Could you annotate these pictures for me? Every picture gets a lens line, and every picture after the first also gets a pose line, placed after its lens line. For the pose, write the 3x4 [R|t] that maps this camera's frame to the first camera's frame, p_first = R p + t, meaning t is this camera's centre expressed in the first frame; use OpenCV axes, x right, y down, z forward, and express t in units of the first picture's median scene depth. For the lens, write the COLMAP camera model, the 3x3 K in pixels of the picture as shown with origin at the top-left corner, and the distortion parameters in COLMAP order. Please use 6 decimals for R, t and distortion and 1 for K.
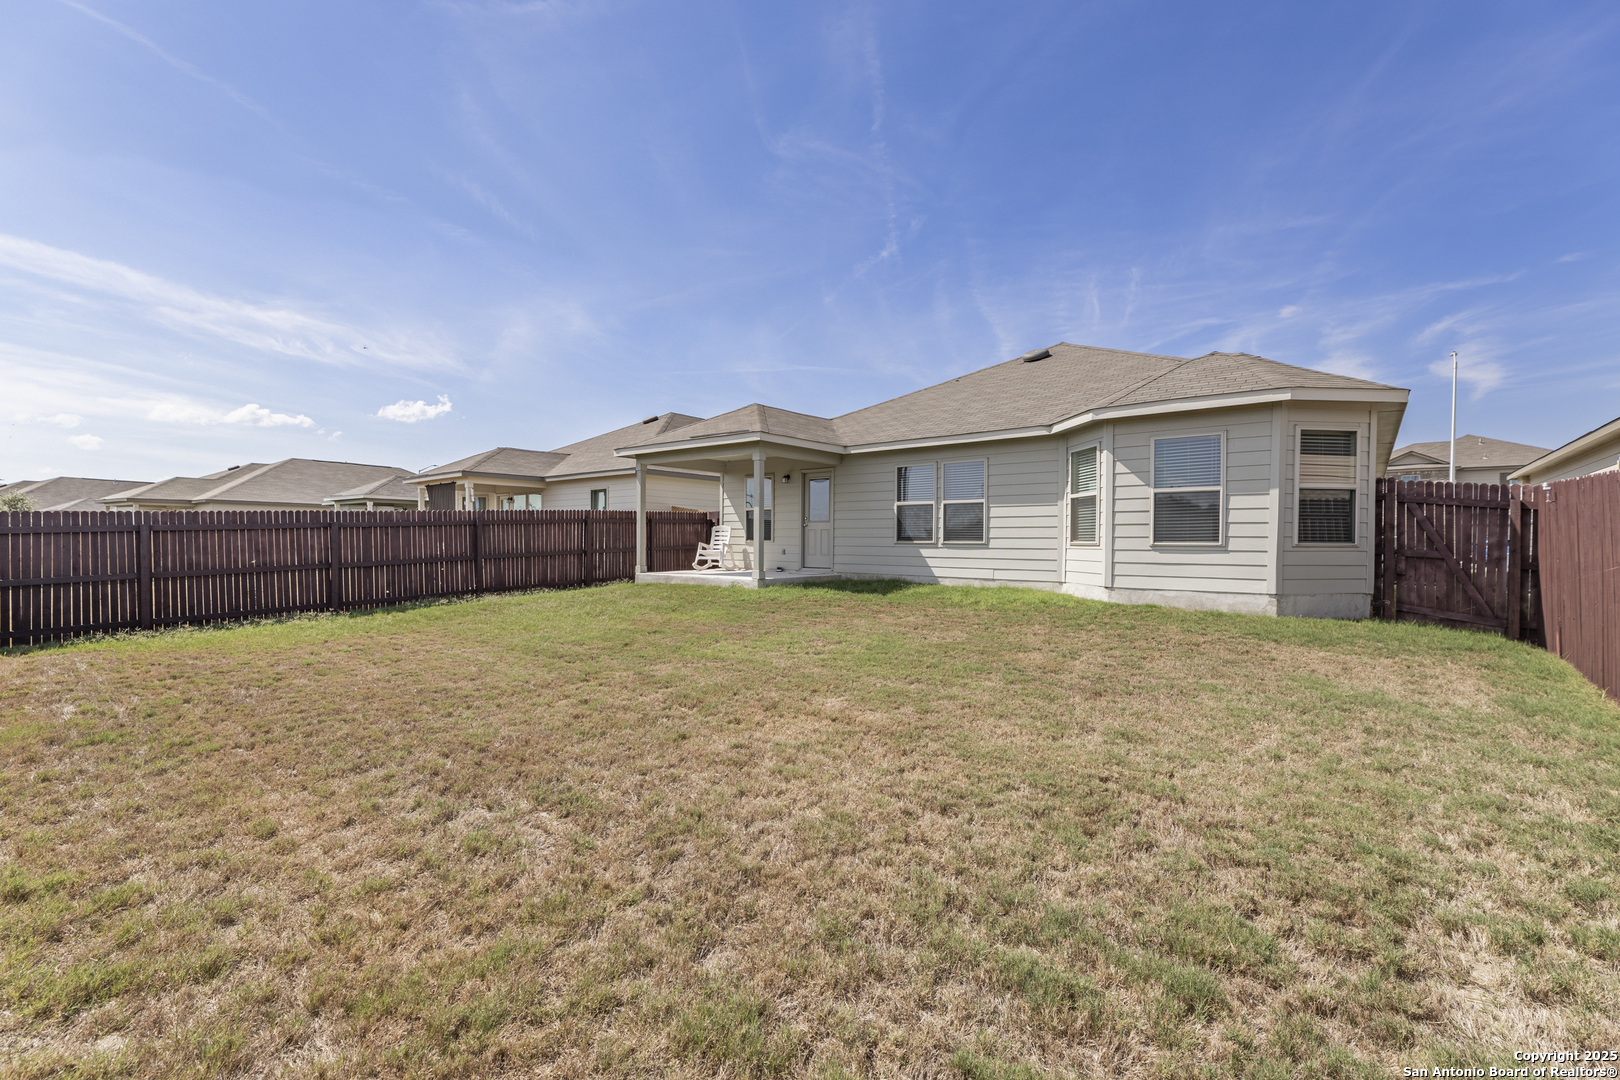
lens RADIAL K [[678.6, 0, 810.0], [0, 678.6, 540.0], [0, 0, 1]] dist [-0.000033, -0.000205]
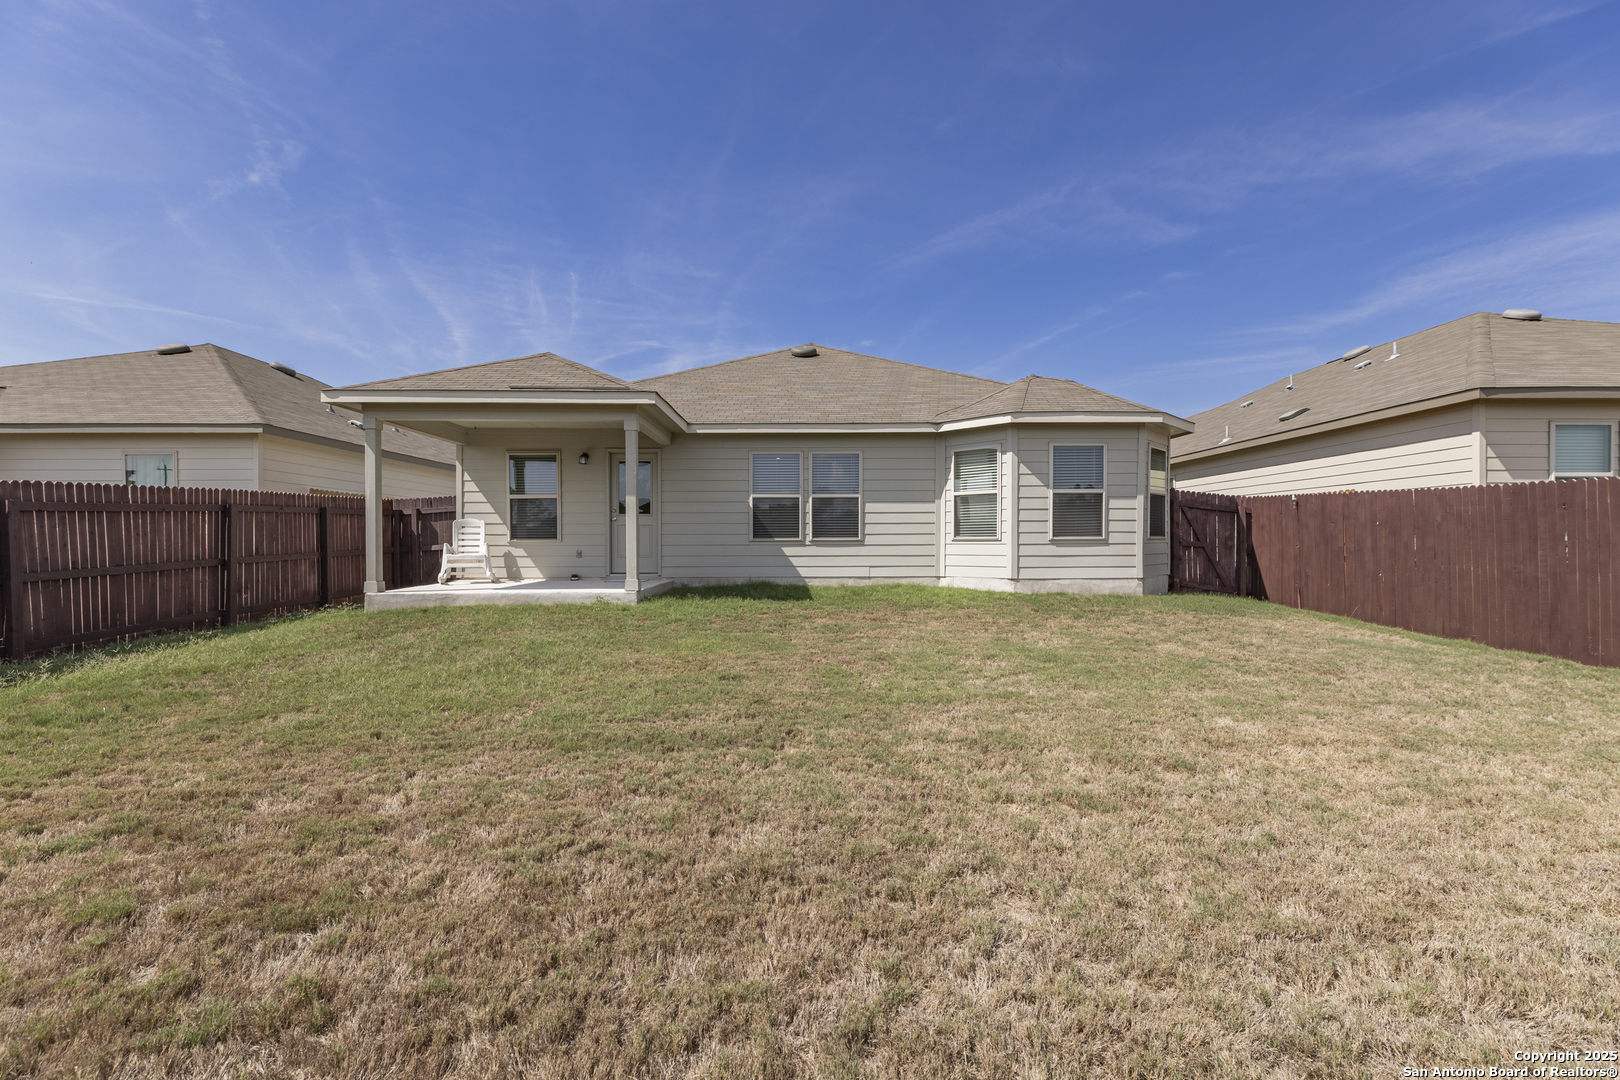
lens RADIAL K [[678.6, 0, 810.0], [0, 678.6, 540.0], [0, 0, 1]] dist [-0.000033, -0.000205]
pose [[0.766976, -0.009014, 0.641612, -0.414580], [0.007639, 0.999959, 0.004916, -0.000235], [-0.641630, 0.001131, 0.767014, 0.312656]]
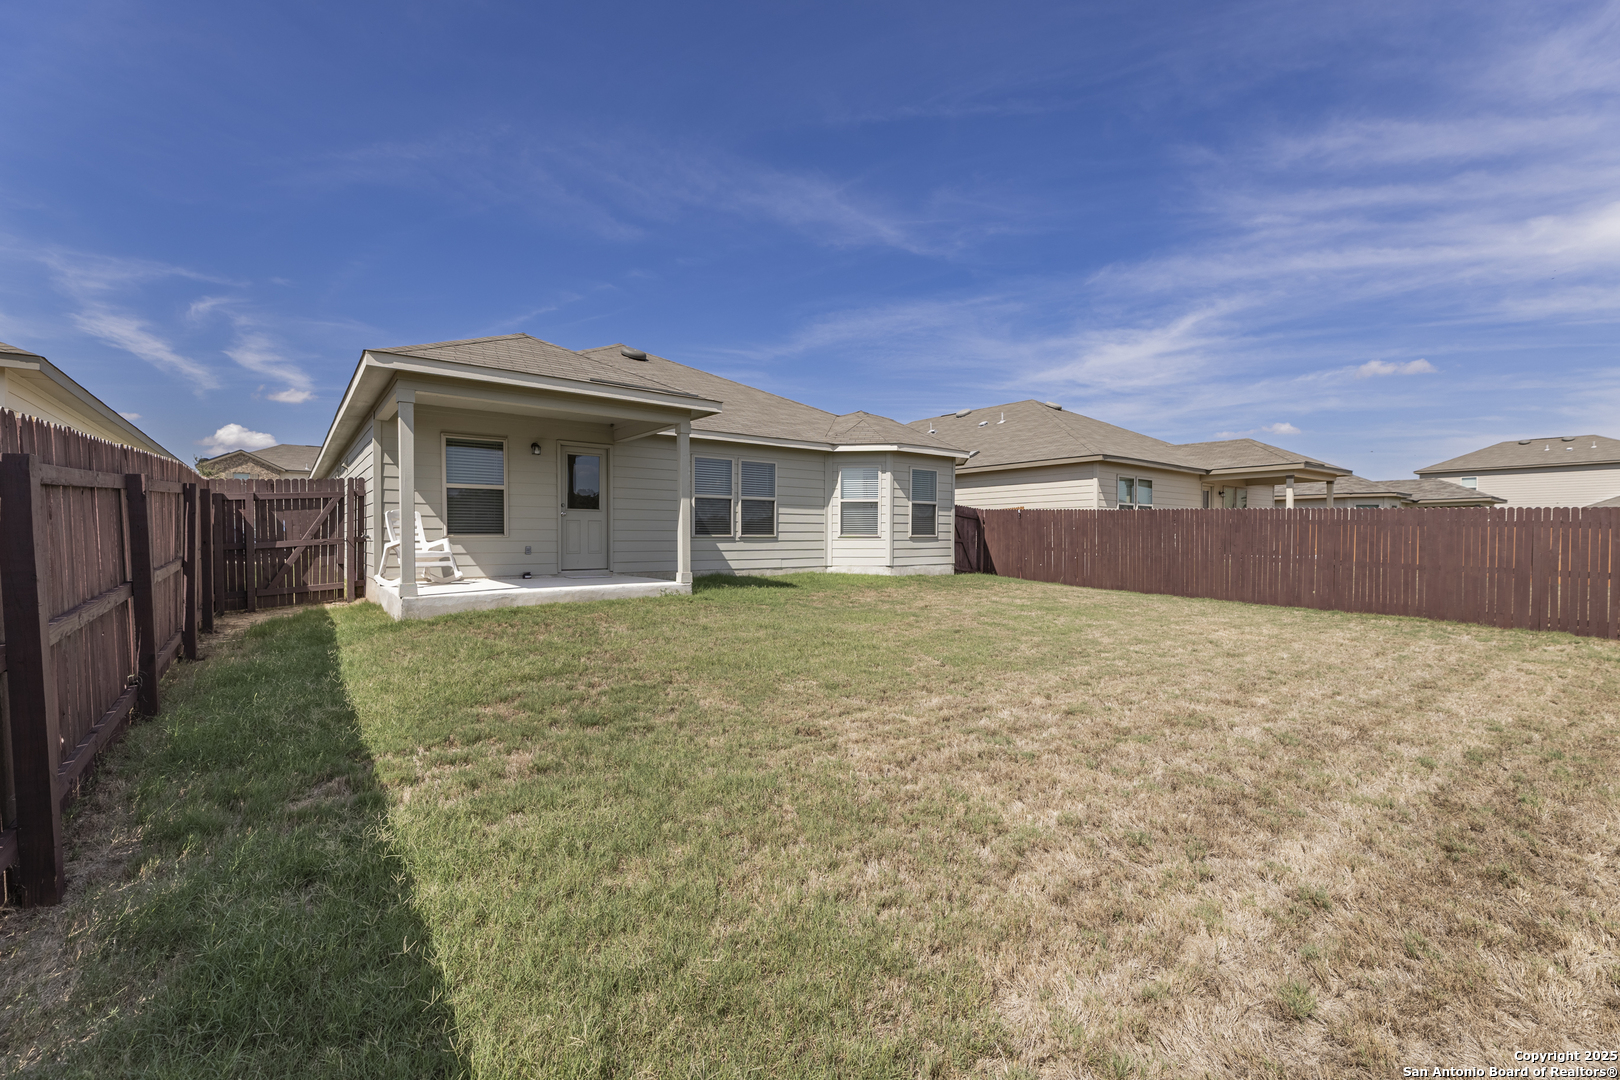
lens RADIAL K [[678.6, 0, 810.0], [0, 678.6, 540.0], [0, 0, 1]] dist [-0.000033, -0.000205]
pose [[0.223392, -0.009879, 0.974679, -0.843110], [-0.000045, 0.999949, 0.010146, -0.000945], [-0.974729, -0.002310, 0.223380, 0.694985]]
